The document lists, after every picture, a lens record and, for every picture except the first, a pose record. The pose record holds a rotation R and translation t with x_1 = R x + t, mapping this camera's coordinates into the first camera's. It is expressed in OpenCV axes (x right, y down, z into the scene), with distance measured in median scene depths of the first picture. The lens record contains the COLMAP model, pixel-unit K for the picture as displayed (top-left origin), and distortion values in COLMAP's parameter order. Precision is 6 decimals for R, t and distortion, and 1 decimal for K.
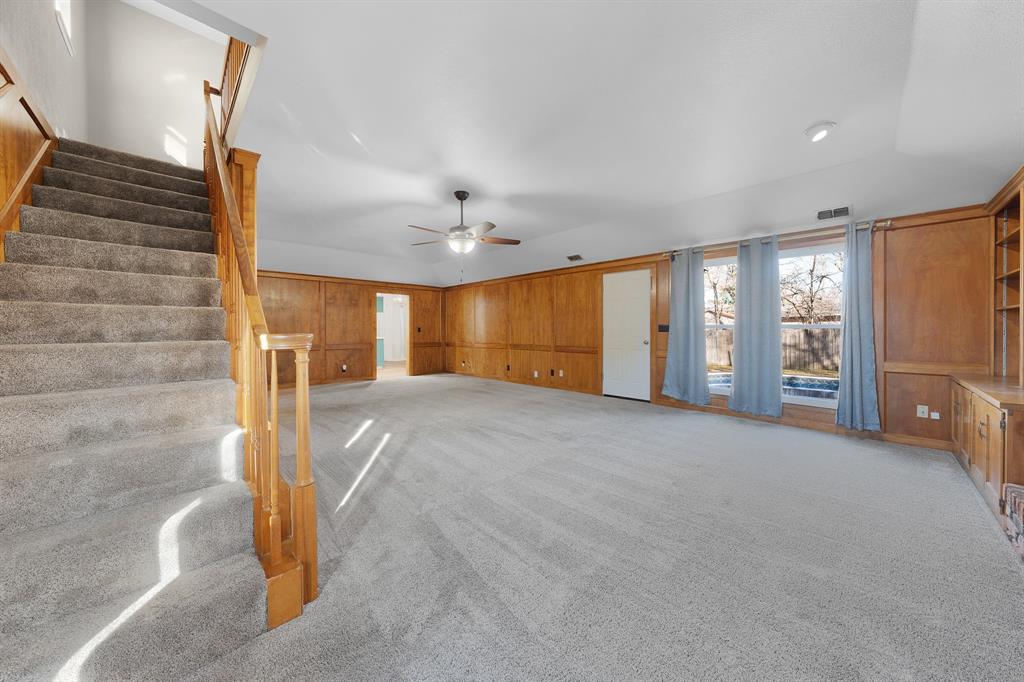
lens RADIAL K [[356.9, 0, 512.0], [0, 356.9, 331.4], [0, 0, 1]] dist [-0.001242, 0.000372]
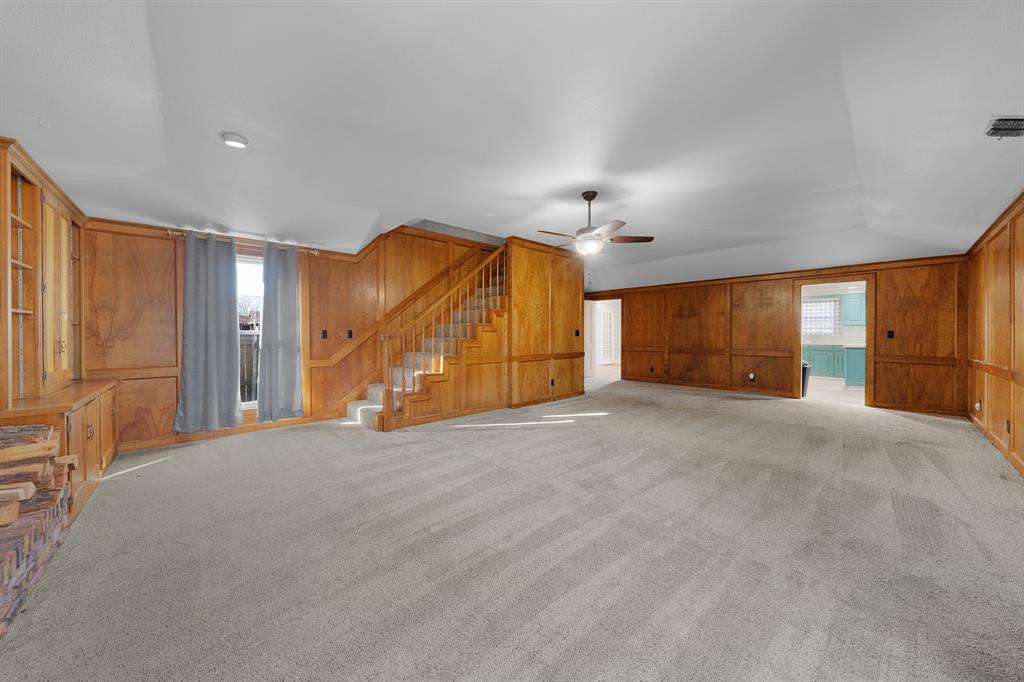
lens RADIAL K [[356.9, 0, 509.3], [0, 356.9, 336.4], [0, 0, 1]] dist [-0.001242, 0.000372]
pose [[-0.053653, 0.014618, -0.998453, 0.842258], [-0.008623, 0.999849, 0.015102, -0.011005], [0.998522, 0.009420, -0.053519, 0.835757]]
